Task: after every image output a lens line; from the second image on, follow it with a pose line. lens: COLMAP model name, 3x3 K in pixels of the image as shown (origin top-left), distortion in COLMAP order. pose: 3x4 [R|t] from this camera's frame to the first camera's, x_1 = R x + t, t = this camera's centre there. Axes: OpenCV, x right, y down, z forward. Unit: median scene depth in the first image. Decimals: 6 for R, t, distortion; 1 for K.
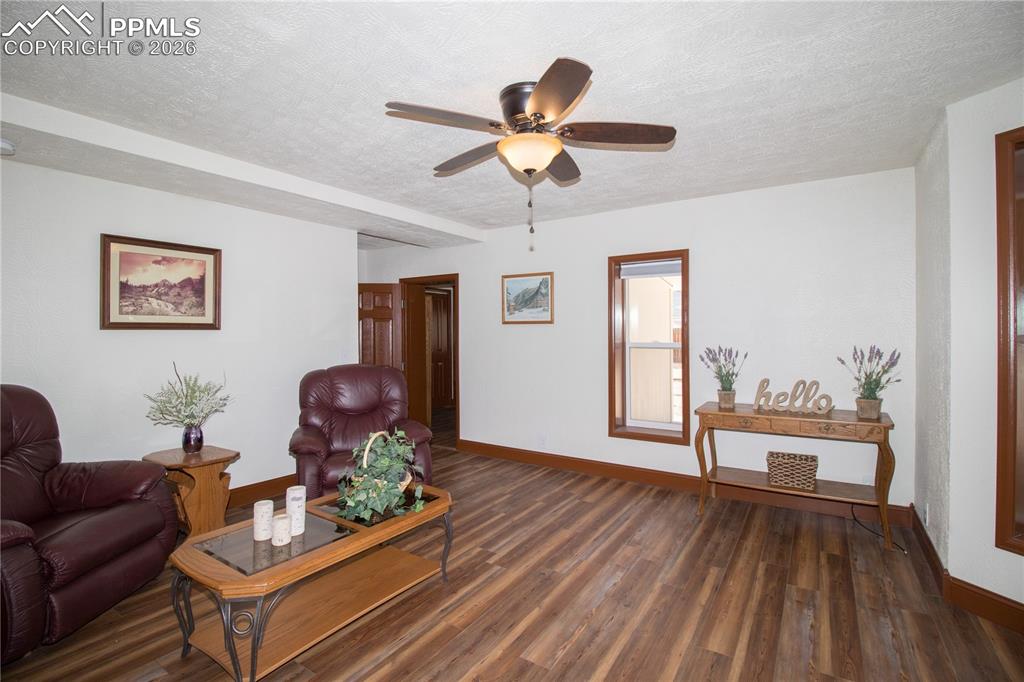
lens RADIAL K [[470.9, 0, 518.9], [0, 470.9, 332.8], [0, 0, 1]] dist [-0.000489, -0.000275]
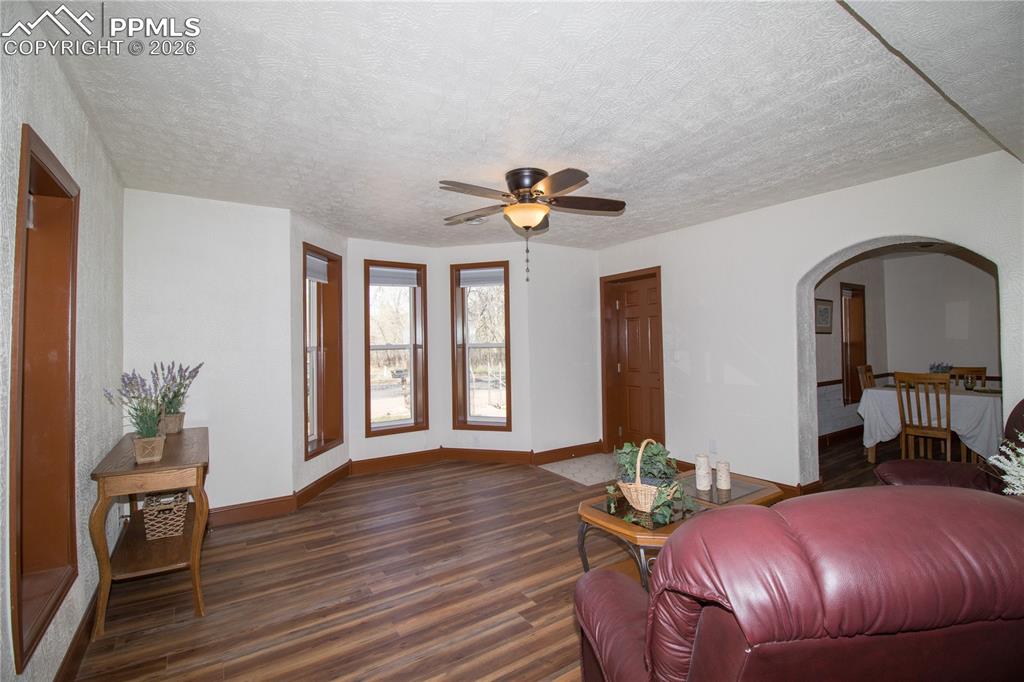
lens RADIAL K [[470.9, 0, 518.9], [0, 470.9, 332.8], [0, 0, 1]] dist [-0.000489, -0.000275]
pose [[-0.915463, 0.027138, 0.401487, -0.412052], [0.022220, 0.999610, -0.016900, -0.004036], [-0.401789, -0.006550, -0.915709, 1.846655]]
